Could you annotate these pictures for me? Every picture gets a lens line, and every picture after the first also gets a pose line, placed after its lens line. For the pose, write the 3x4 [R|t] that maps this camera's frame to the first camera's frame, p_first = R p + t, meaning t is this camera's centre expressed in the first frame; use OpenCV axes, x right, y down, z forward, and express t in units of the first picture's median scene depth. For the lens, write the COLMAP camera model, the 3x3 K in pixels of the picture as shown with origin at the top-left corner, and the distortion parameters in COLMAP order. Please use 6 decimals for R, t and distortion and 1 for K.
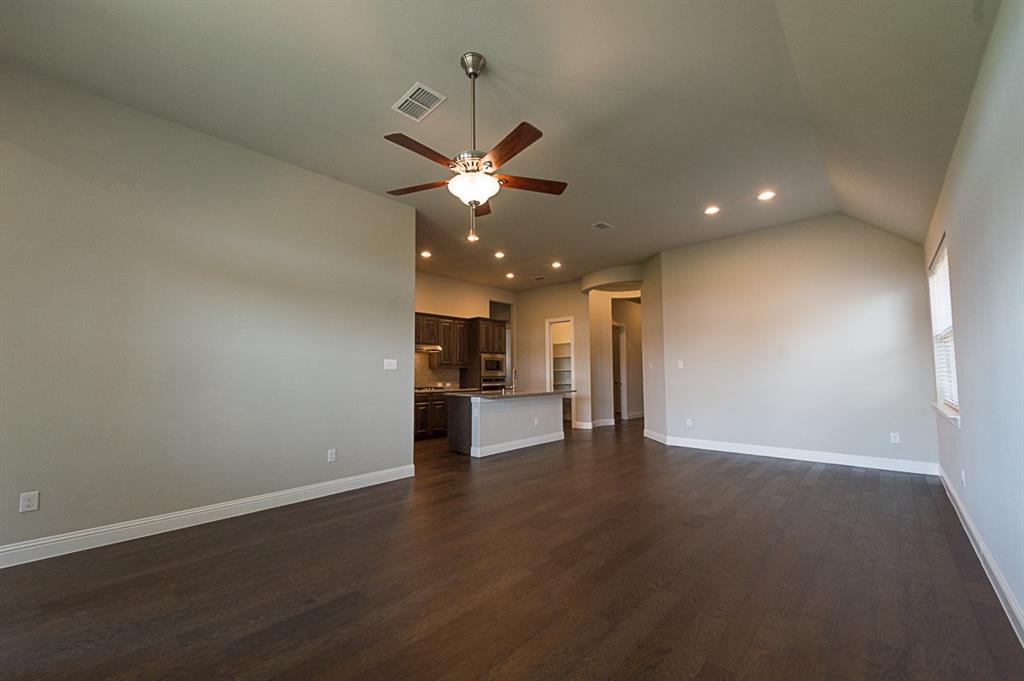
lens RADIAL K [[402.0, 0, 512.0], [0, 402.0, 342.6], [0, 0, 1]] dist [0.004972, -0.002214]
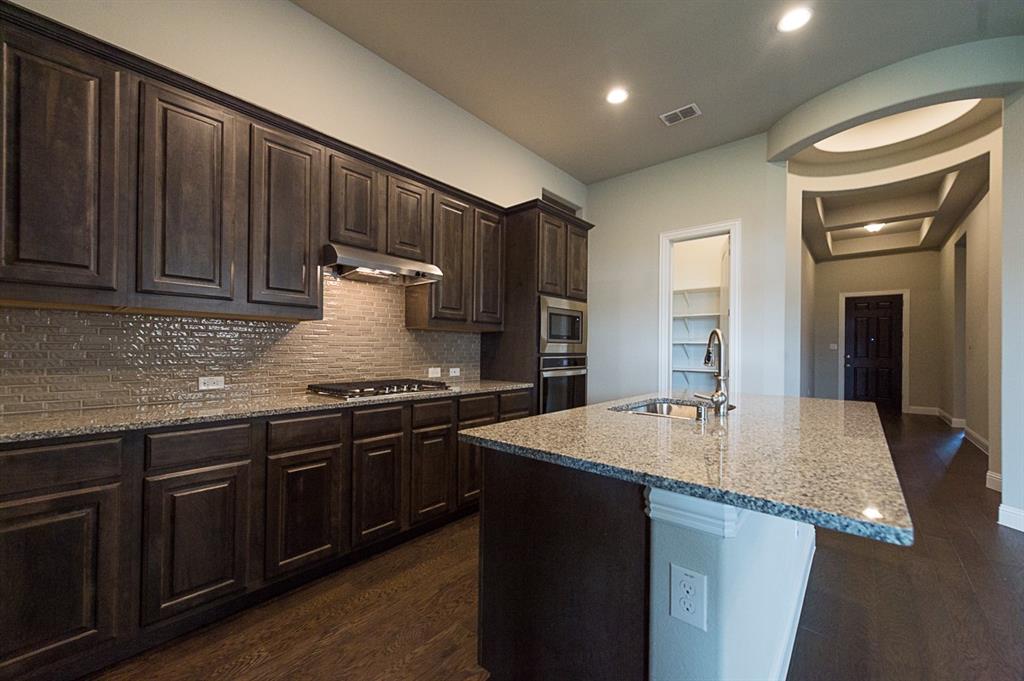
lens RADIAL K [[402.0, 0, 512.2], [0, 402.0, 344.9], [0, 0, 1]] dist [0.004972, -0.002214]
pose [[0.999313, 0.016994, 0.032937, -0.116642], [-0.019209, 0.997490, 0.068155, 0.049808], [-0.031696, -0.068741, 0.997131, 0.608191]]
